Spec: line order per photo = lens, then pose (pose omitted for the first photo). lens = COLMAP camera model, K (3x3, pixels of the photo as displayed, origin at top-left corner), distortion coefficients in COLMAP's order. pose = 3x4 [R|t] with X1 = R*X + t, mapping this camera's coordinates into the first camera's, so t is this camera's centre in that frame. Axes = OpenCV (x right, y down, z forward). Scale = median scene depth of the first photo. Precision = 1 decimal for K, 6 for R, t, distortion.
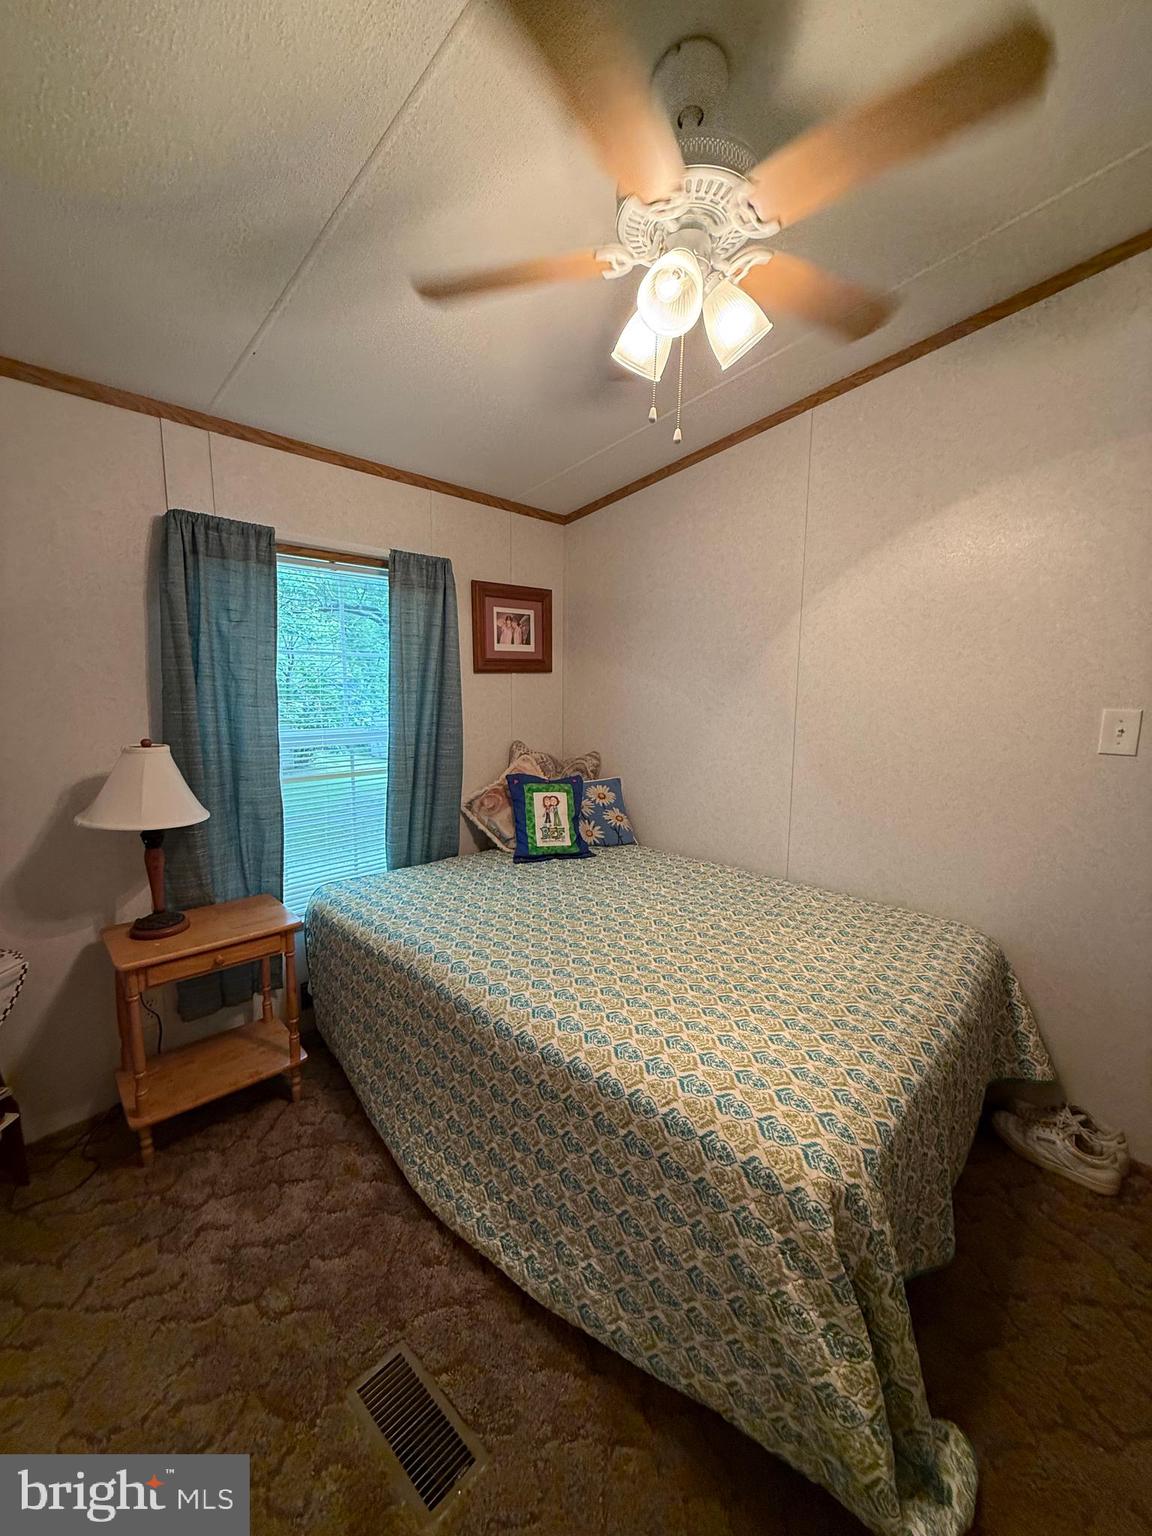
lens RADIAL K [[607.8, 0, 564.0], [0, 607.8, 771.5], [0, 0, 1]] dist [0.001870, -0.001073]
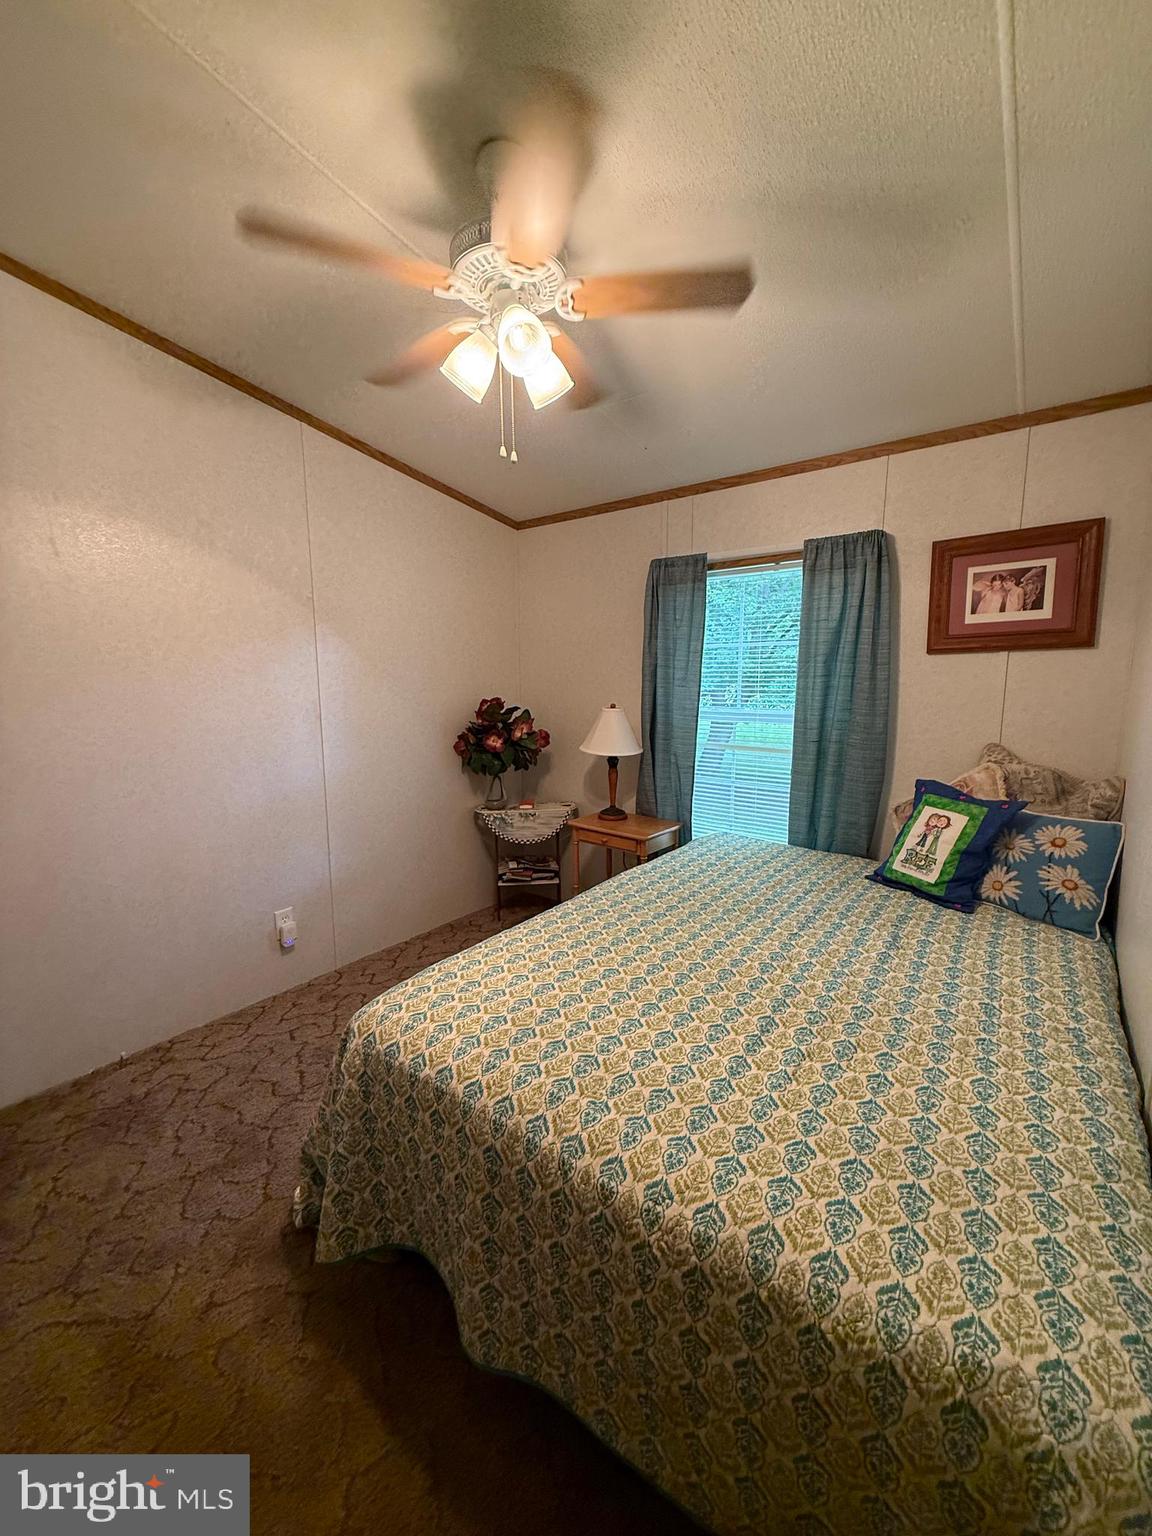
lens RADIAL K [[607.8, 0, 559.9], [0, 607.8, 769.1], [0, 0, 1]] dist [0.001870, -0.001073]
pose [[0.106395, 0.147331, -0.983348, 0.671107], [-0.137340, 0.981660, 0.132219, -0.050875], [0.984793, 0.120985, 0.124678, 0.440757]]
